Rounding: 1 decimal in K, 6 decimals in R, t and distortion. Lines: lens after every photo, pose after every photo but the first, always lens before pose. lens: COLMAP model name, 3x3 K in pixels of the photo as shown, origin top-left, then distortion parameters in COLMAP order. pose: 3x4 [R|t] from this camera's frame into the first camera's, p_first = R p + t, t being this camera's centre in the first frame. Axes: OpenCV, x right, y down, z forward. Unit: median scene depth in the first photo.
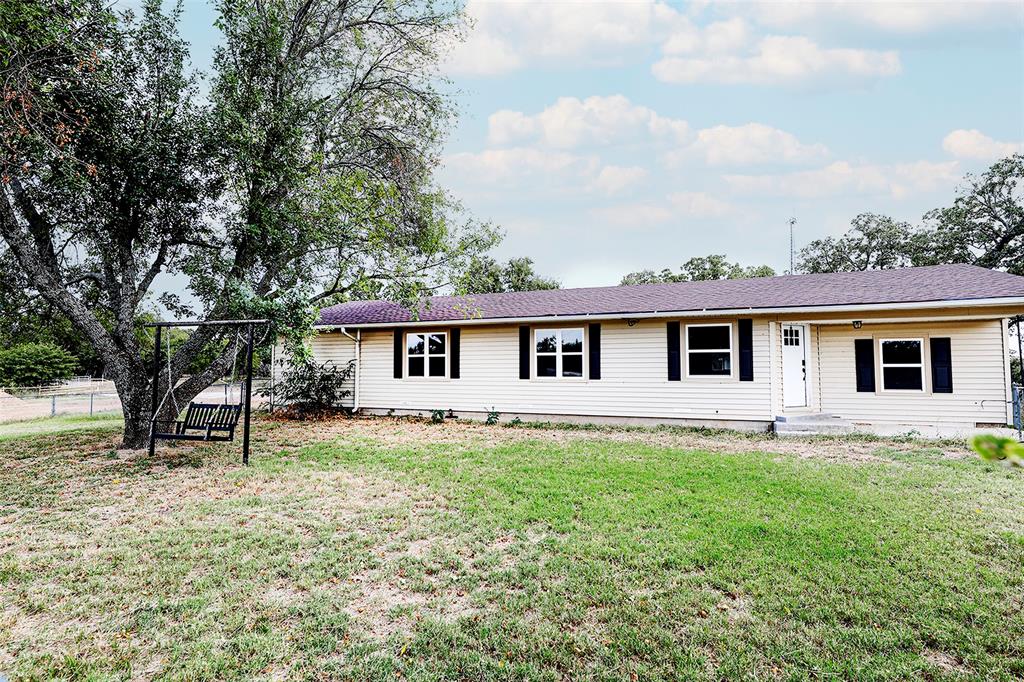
lens RADIAL K [[504.6, 0, 513.6], [0, 504.6, 342.8], [0, 0, 1]] dist [0.000724, 0.001423]
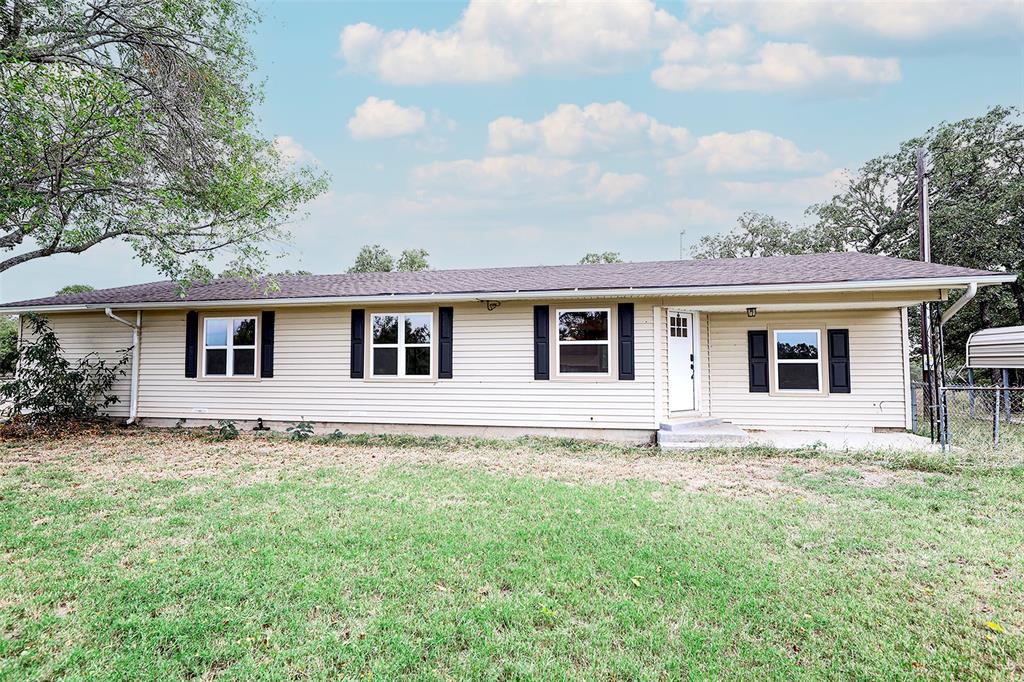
lens RADIAL K [[489.6, 0, 515.6], [0, 489.6, 341.2], [0, 0, 1]] dist [0.001807, -0.000835]
pose [[0.984326, 0.010417, 0.176049, 0.140459], [-0.010025, 0.999945, -0.003118, 0.017014], [-0.176072, 0.001304, 0.984376, 0.247479]]
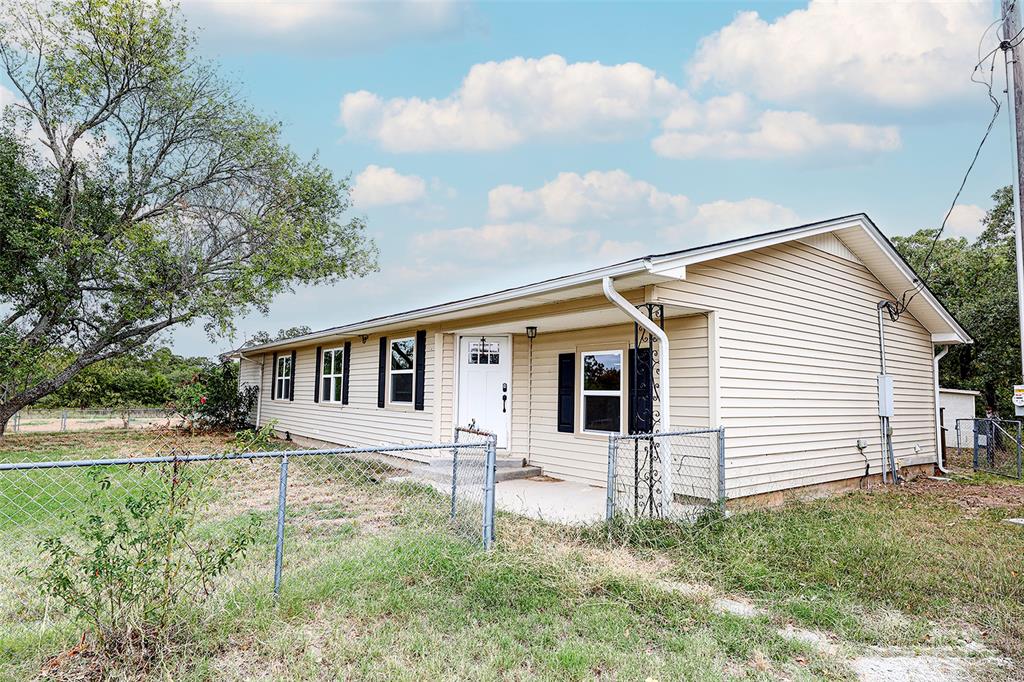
lens RADIAL K [[570.8, 0, 516.2], [0, 570.8, 342.2], [0, 0, 1]] dist [-0.005491, -0.000299]
pose [[0.859580, -0.029246, -0.510163, 0.980932], [0.006046, 0.998873, -0.047076, 0.012958], [0.510965, 0.037382, 0.858788, 0.297996]]
